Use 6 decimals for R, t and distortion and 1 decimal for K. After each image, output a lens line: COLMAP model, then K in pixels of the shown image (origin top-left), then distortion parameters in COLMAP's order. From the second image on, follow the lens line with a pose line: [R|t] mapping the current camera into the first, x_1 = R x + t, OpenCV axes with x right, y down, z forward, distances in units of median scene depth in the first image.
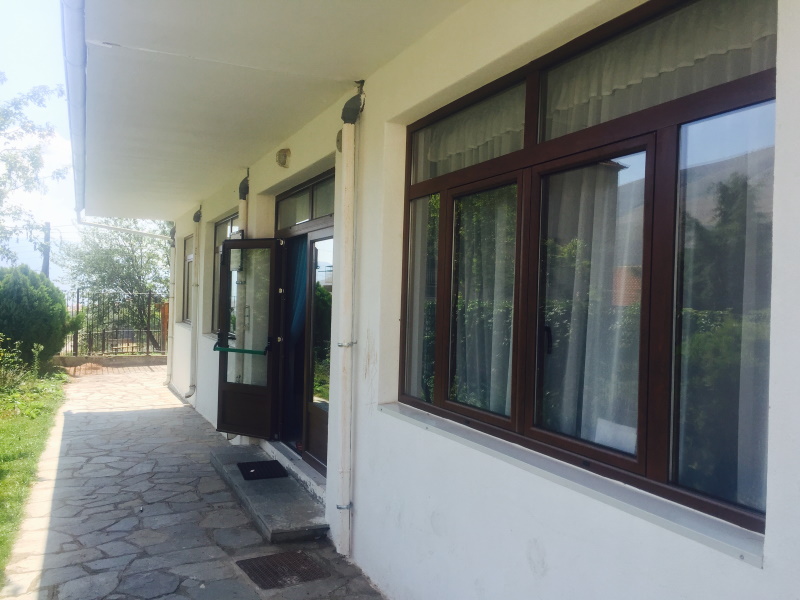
lens RADIAL K [[692.1, 0, 400.0], [0, 692.1, 300.0], [0, 0, 1]] dist [-0.008633, -0.009310]
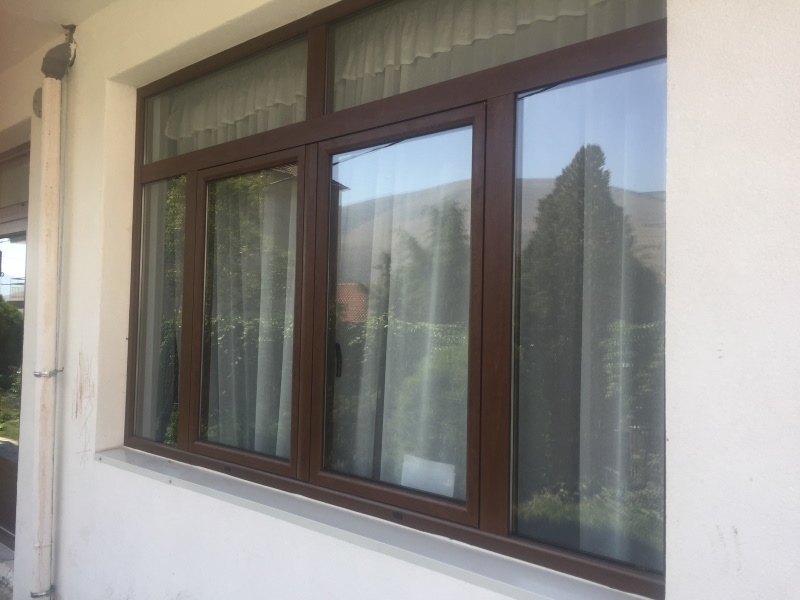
lens RADIAL K [[649.5, 0, 400.0], [0, 649.5, 300.0], [0, 0, 1]] dist [0.014717, -0.012525]
pose [[0.909664, 0.002398, 0.415339, -0.026118], [0.008479, 0.999668, -0.024343, 0.005973], [-0.415259, 0.025666, 0.909341, 0.225034]]
